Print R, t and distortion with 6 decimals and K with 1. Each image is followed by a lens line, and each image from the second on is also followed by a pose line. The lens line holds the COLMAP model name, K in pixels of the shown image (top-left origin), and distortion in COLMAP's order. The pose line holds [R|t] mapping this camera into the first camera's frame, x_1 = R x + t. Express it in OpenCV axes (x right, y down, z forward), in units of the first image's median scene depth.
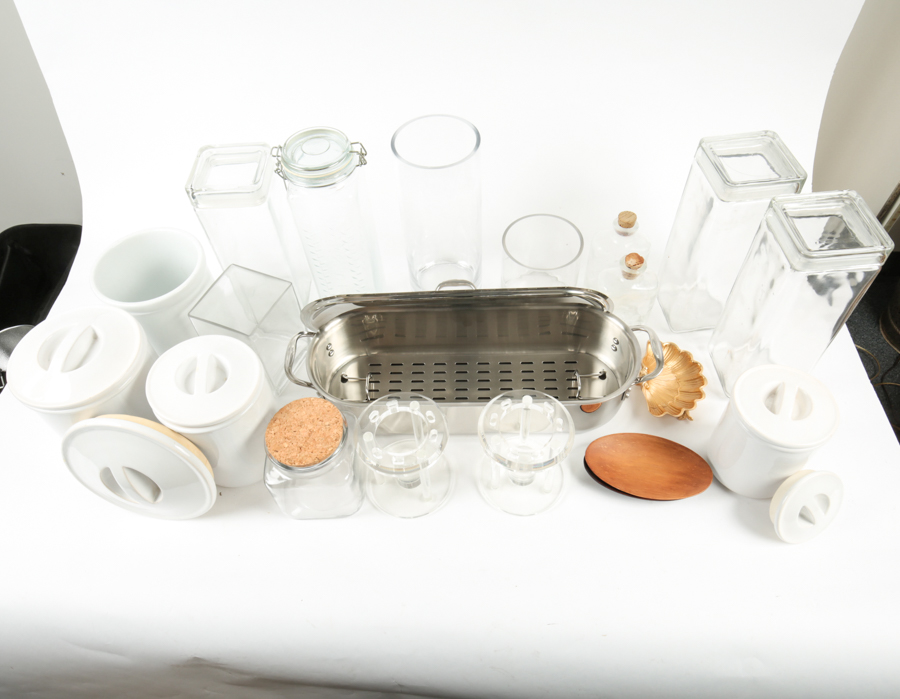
lens RADIAL K [[659.4, 0, 450.0], [0, 659.4, 349.5], [0, 0, 1]] dist [0.079361, -0.000295]
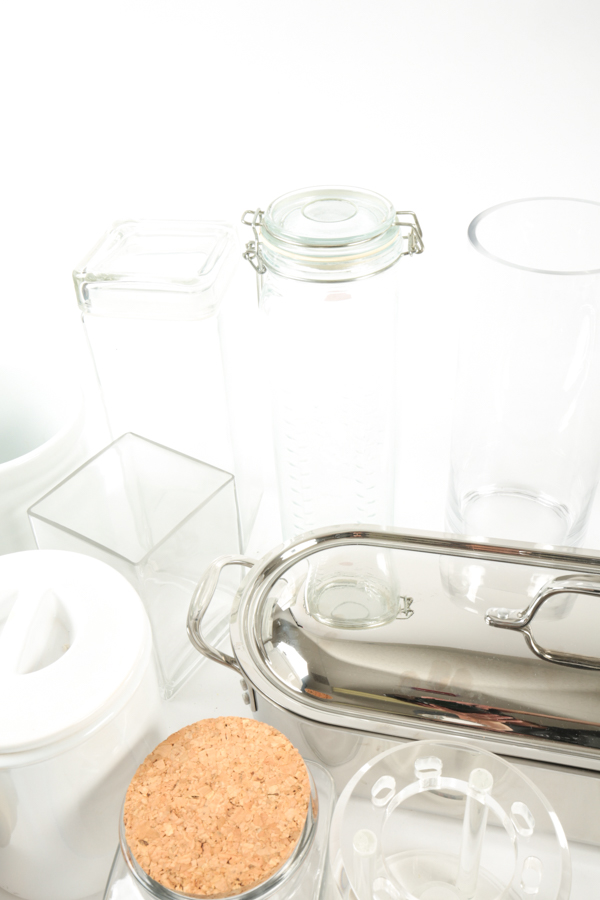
lens RADIAL K [[917.7, 0, 300.0], [0, 917.7, 450.0], [0, 0, 1]] dist [0.134855, 0.000790]
pose [[0.983338, 0.116056, -0.139921, -0.106702], [-0.144608, 0.965803, -0.215204, 0.027908], [0.110160, 0.231852, 0.966493, 0.366762]]
